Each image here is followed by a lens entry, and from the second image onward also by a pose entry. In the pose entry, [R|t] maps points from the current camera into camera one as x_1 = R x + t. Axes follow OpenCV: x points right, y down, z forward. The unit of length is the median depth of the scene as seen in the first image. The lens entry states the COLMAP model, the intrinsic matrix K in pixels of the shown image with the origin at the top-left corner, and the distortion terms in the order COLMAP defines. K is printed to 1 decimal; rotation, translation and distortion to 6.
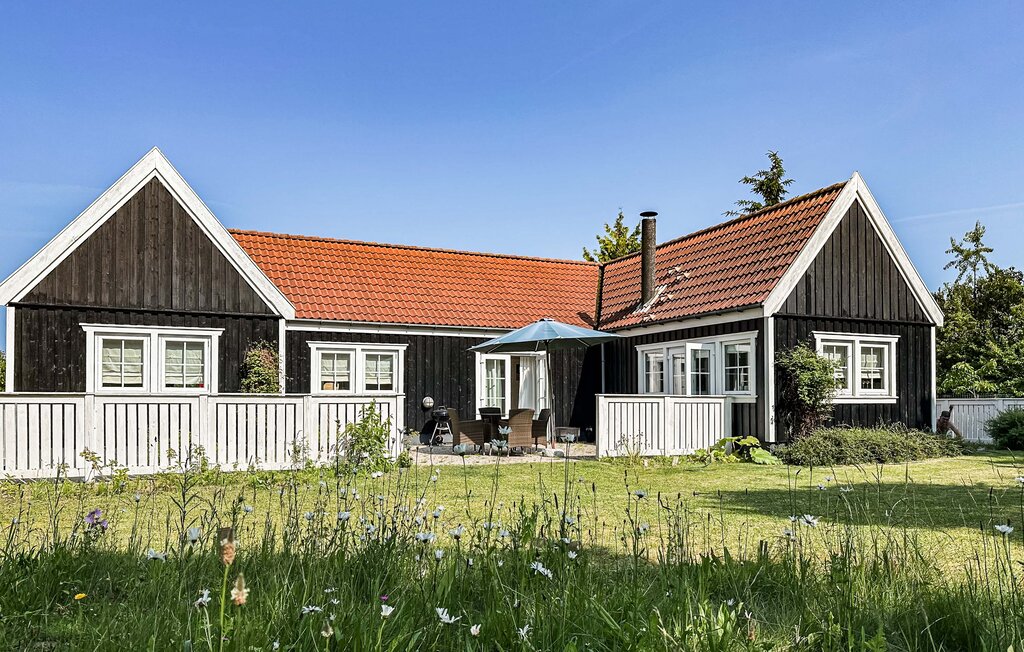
lens RADIAL K [[719.5, 0, 494.0], [0, 719.5, 395.5], [0, 0, 1]] dist [0.005112, -0.000532]
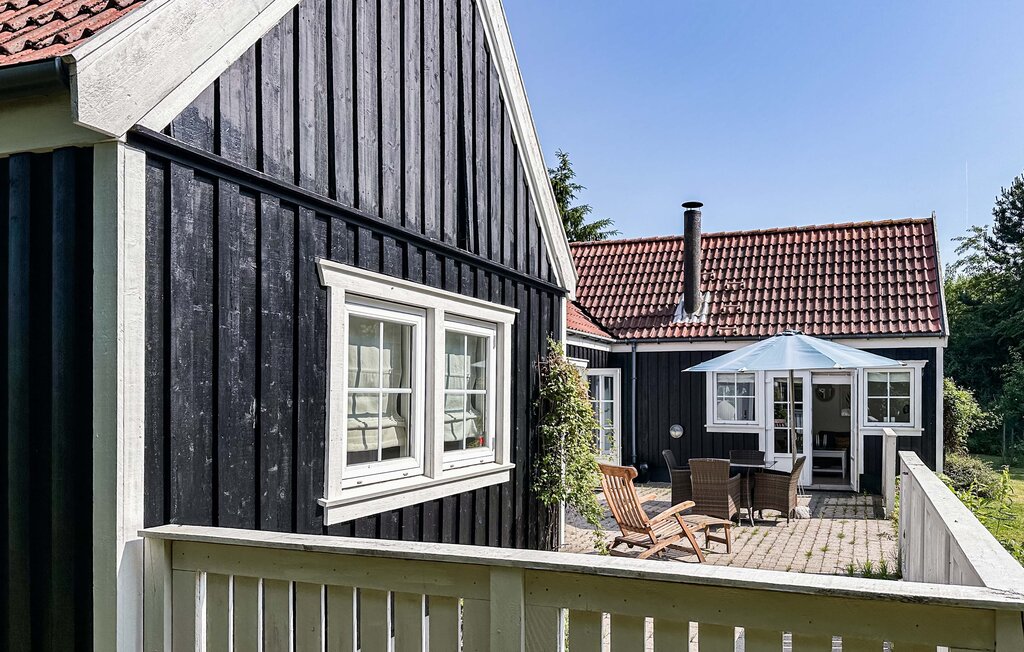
lens RADIAL K [[739.4, 0, 587.0], [0, 739.4, 399.9], [0, 0, 1]] dist [0.004679, 0.001763]
pose [[0.670022, -0.004405, 0.742328, -0.686370], [-0.005495, 0.999926, 0.010894, -0.043136], [-0.742321, -0.011378, 0.669948, 0.676245]]
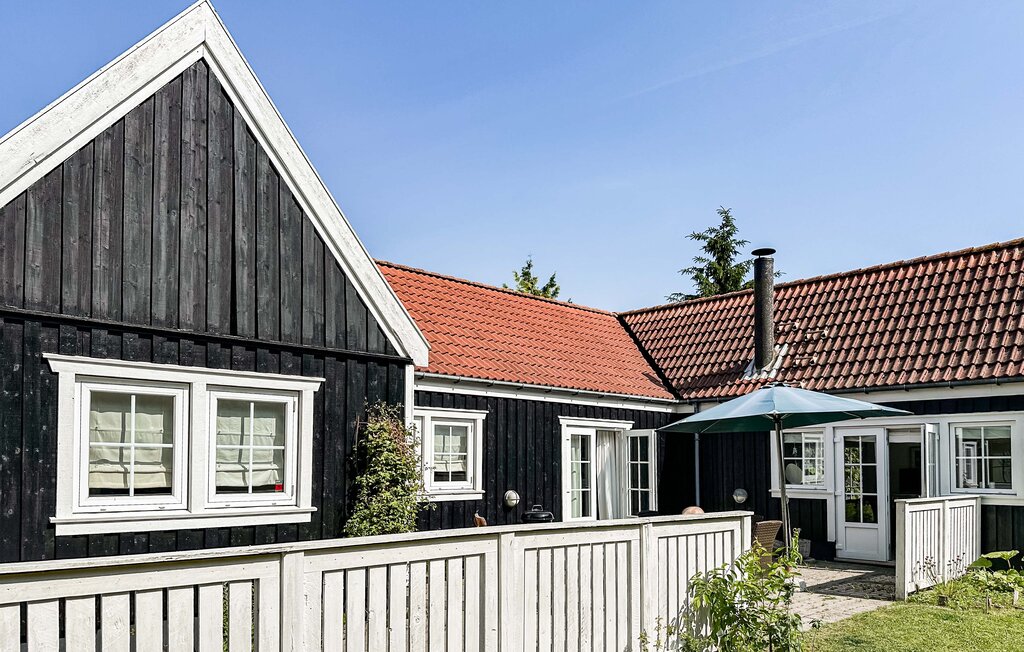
lens RADIAL K [[738.1, 0, 500.8], [0, 738.1, 445.1], [0, 0, 1]] dist [0.007479, 0.003251]
pose [[0.938317, 0.009134, 0.345655, -0.443741], [-0.003071, 0.999832, -0.018084, -0.035350], [-0.345762, 0.015907, 0.938187, 0.458823]]
